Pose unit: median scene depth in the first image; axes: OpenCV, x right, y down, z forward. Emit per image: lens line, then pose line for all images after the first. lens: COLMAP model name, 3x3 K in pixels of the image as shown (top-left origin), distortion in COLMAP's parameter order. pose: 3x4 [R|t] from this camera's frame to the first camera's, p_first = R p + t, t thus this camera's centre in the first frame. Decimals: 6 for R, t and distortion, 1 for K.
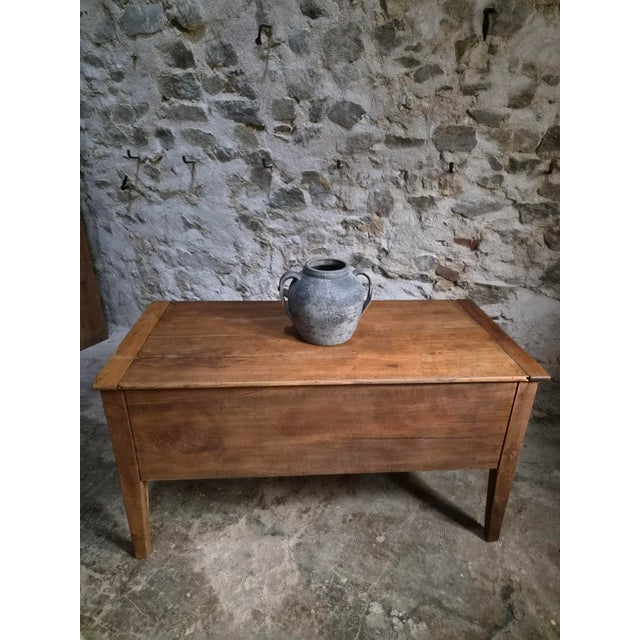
lens RADIAL K [[432.9, 0, 324.2], [0, 432.9, 320.8], [0, 0, 1]] dist [0.062363, -0.048756]
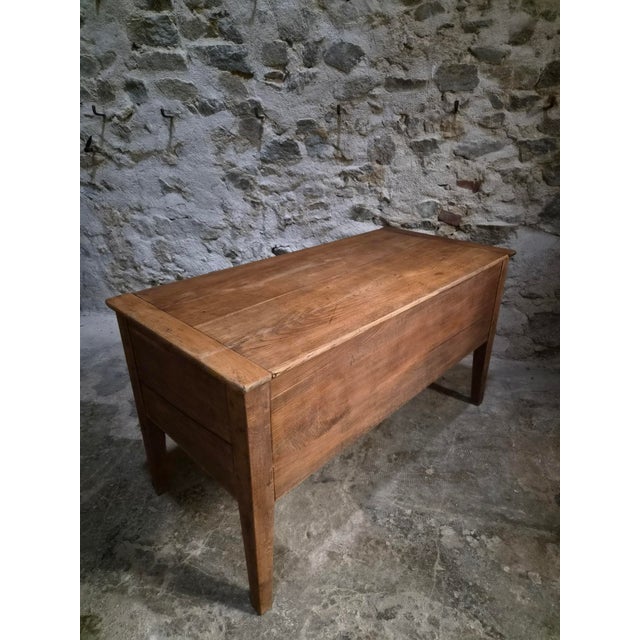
lens RADIAL K [[432.9, 0, 327.8], [0, 432.9, 320.0], [0, 0, 1]] dist [0.062363, -0.048756]
pose [[0.984569, -0.081467, 0.154874, -0.183227], [0.080744, 0.996675, 0.010965, 0.098087], [-0.155253, 0.001710, 0.987873, 0.038819]]
